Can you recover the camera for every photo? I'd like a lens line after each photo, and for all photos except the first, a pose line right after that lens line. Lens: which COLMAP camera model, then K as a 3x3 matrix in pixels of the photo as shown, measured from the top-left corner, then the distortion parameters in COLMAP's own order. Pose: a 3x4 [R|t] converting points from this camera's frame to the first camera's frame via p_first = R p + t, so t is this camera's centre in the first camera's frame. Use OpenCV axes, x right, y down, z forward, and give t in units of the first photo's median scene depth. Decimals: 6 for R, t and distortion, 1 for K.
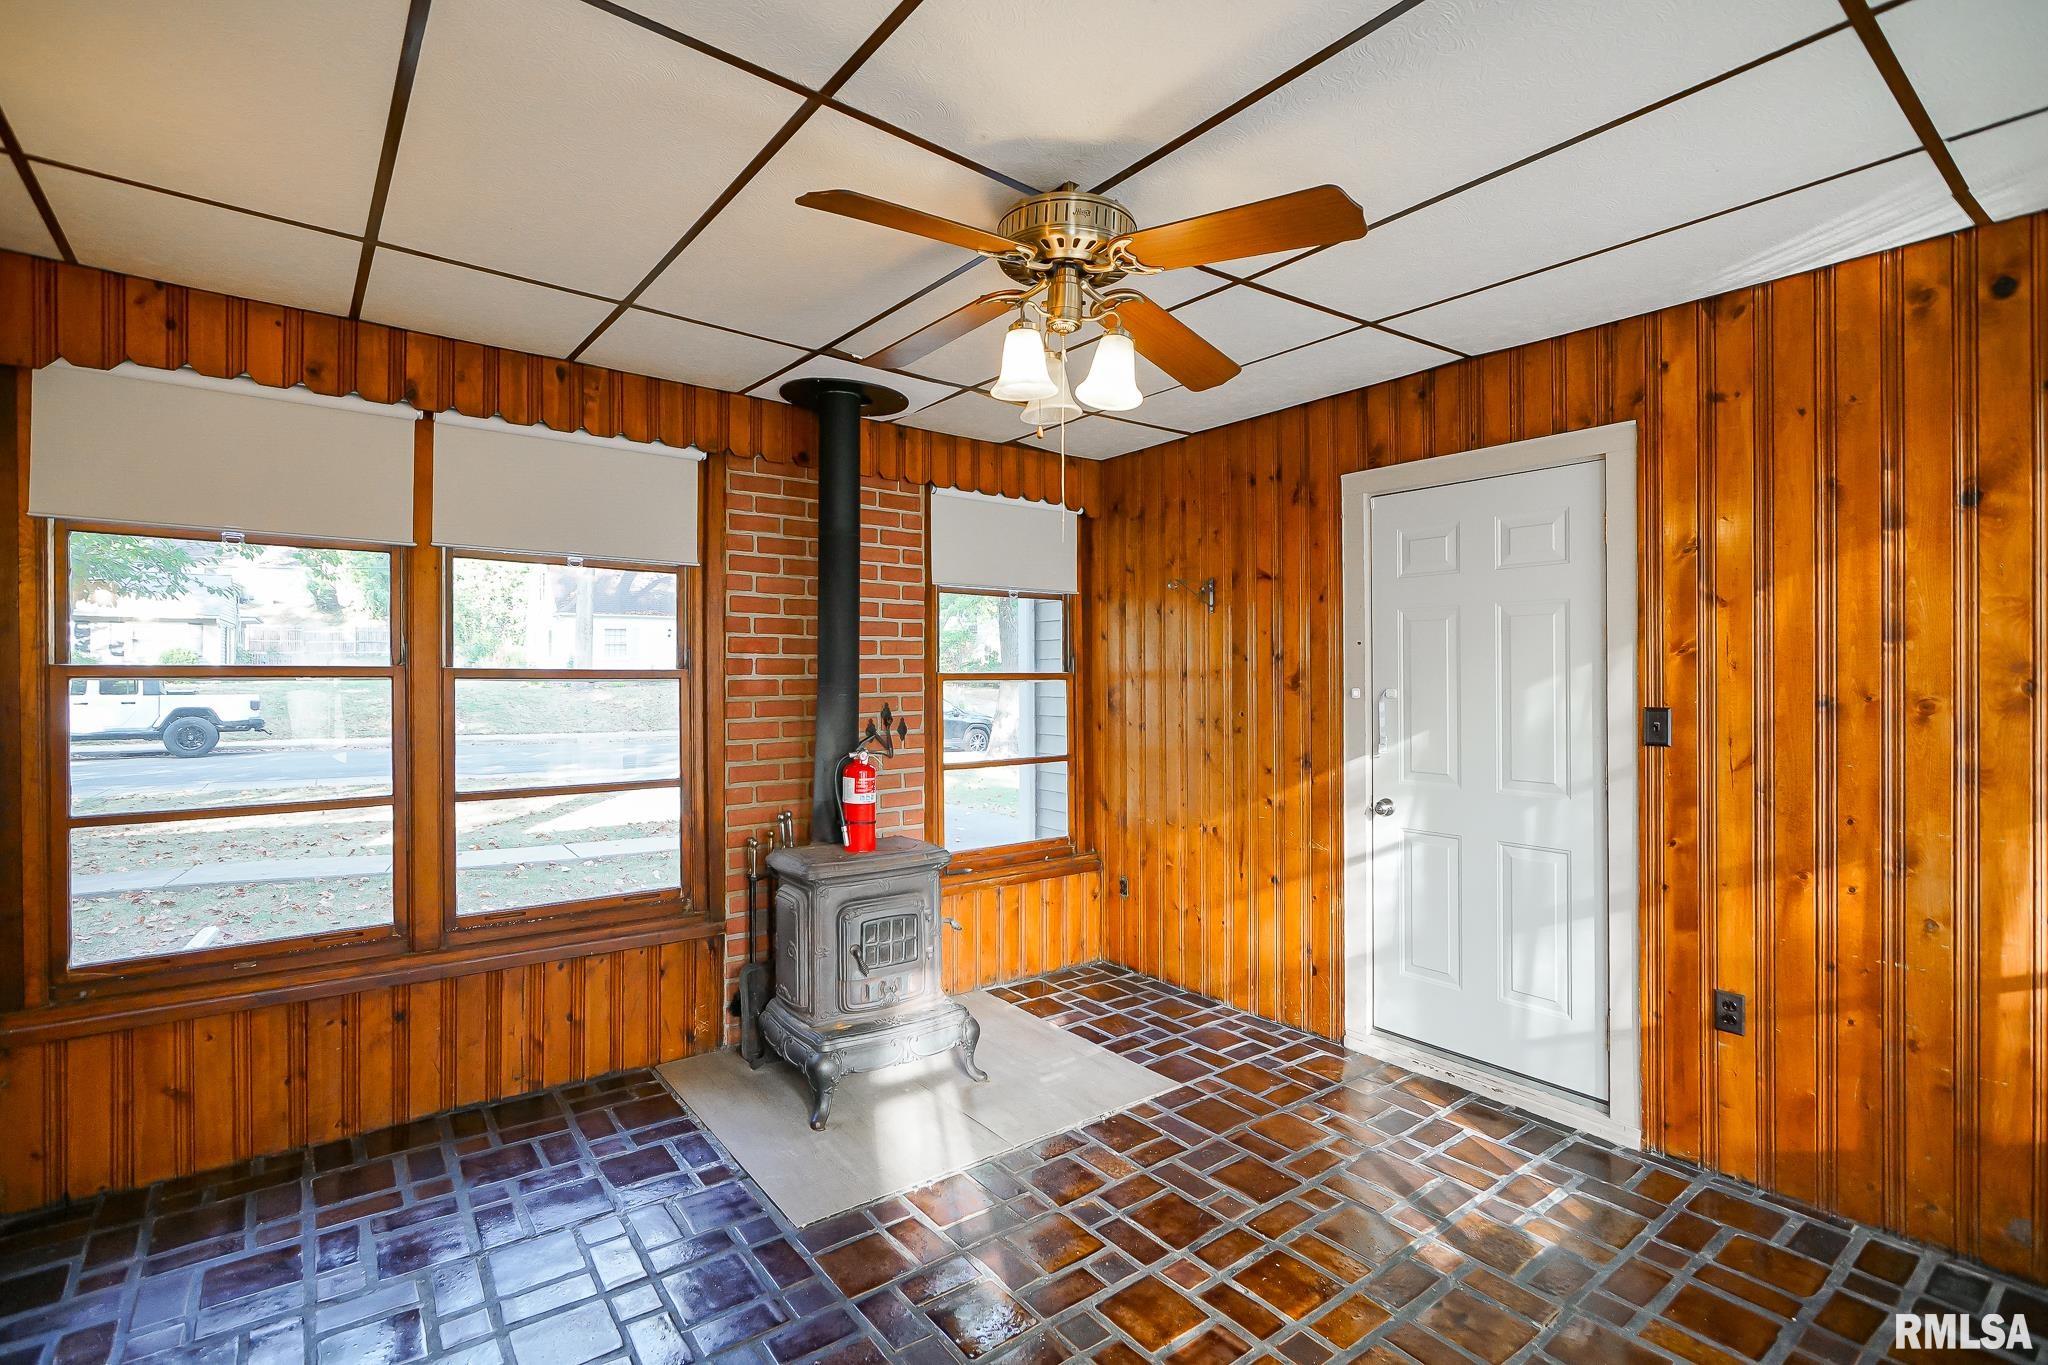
lens RADIAL K [[926.0, 0, 1033.3], [0, 926.0, 681.2], [0, 0, 1]] dist [-0.005781, 0.003230]
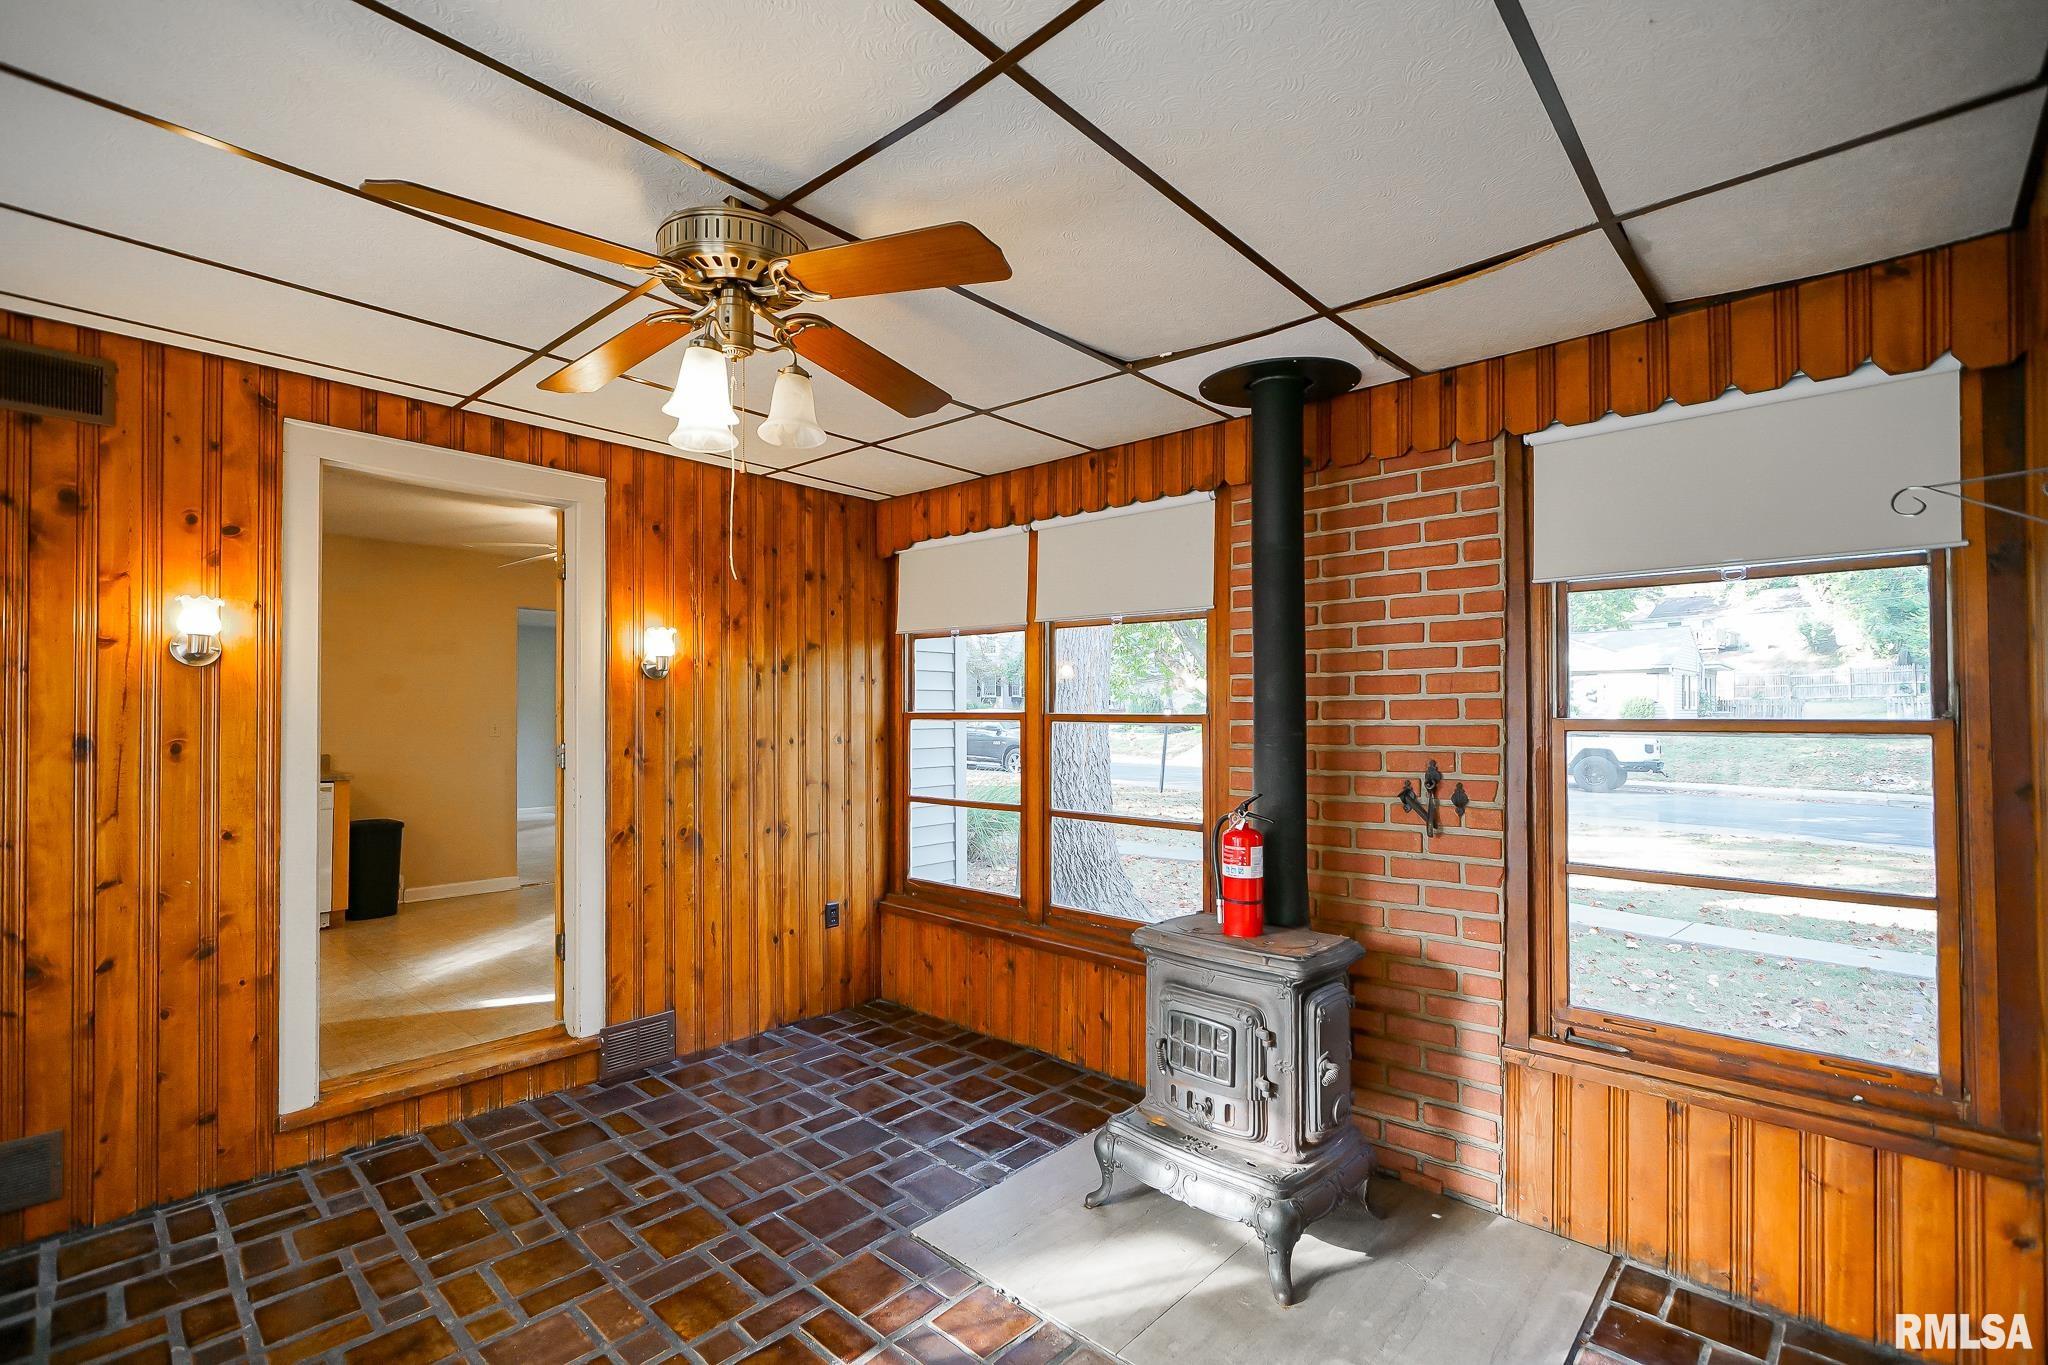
lens RADIAL K [[926.0, 0, 1015.3], [0, 926.0, 710.1], [0, 0, 1]] dist [-0.005781, 0.003230]
pose [[0.161119, -0.007088, -0.986910, 0.576964], [-0.010361, 0.999907, -0.008873, -0.006550], [0.986881, 0.011655, 0.161030, 0.649705]]
